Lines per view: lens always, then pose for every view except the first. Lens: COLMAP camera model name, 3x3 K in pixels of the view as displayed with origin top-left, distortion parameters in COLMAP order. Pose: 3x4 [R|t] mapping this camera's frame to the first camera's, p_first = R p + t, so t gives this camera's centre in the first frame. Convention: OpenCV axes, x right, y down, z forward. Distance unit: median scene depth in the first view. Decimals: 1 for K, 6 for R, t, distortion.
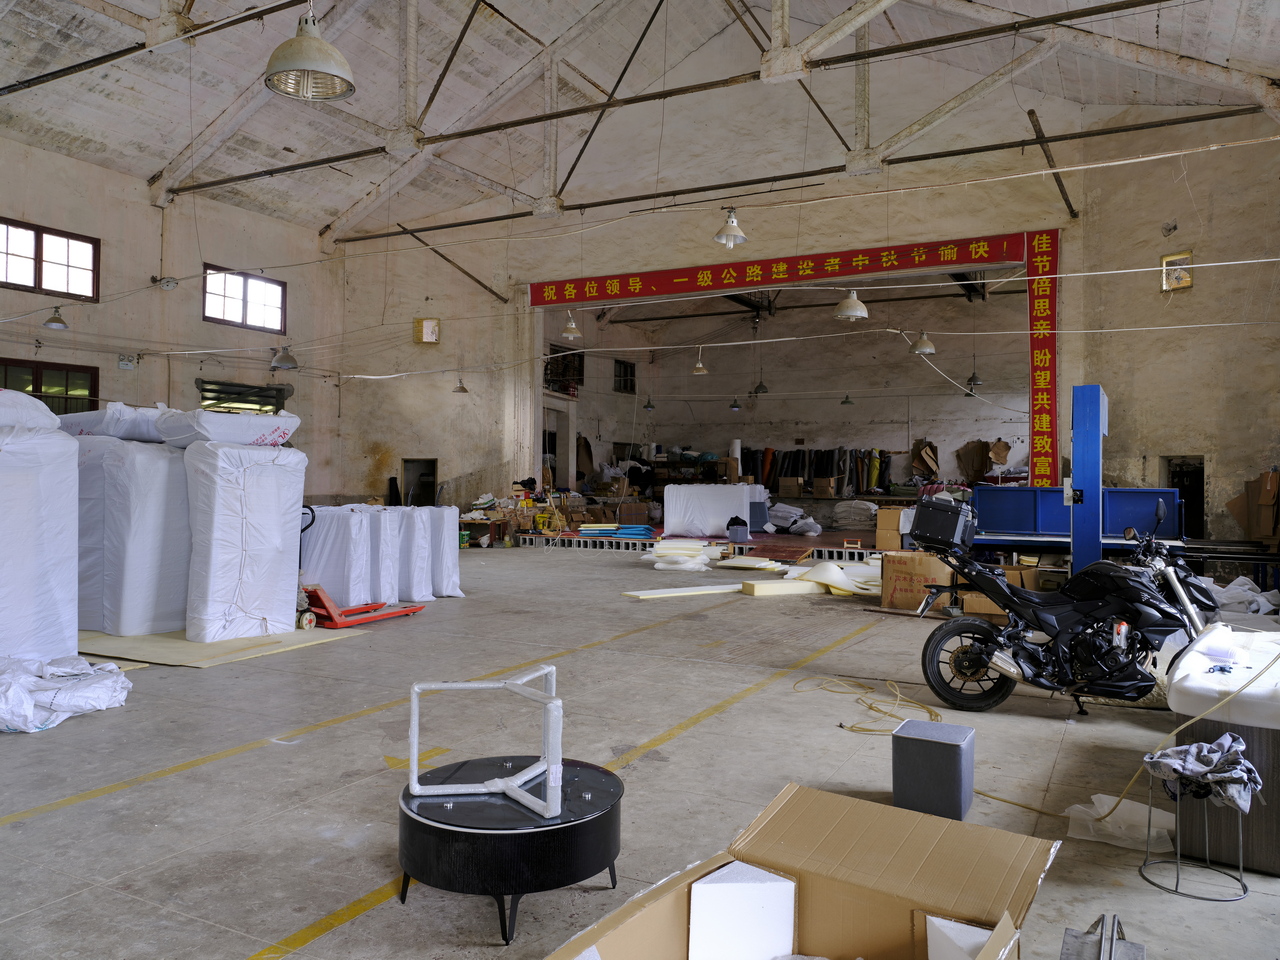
lens RADIAL K [[963.0, 0, 640.3], [0, 963.0, 464.9], [0, 0, 1]] dist [0.004099, -0.007393]
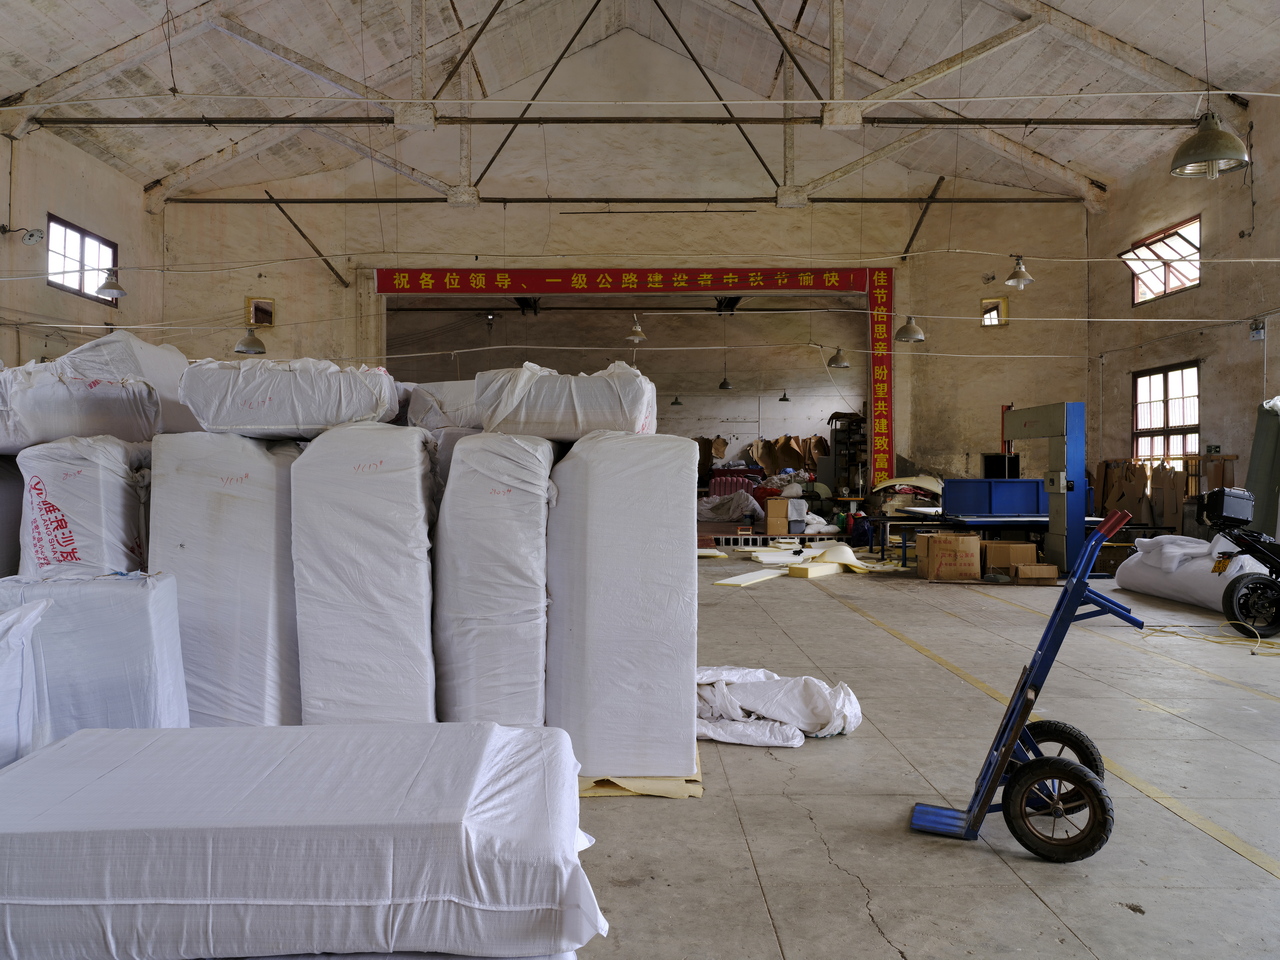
lens RADIAL K [[963.0, 0, 640.3], [0, 963.0, 464.9], [0, 0, 1]] dist [0.004099, -0.007393]
pose [[0.882288, -0.007527, 0.470650, -0.406219], [0.003719, 0.999952, 0.009021, -0.005986], [-0.470695, -0.006209, 0.882274, 0.062616]]
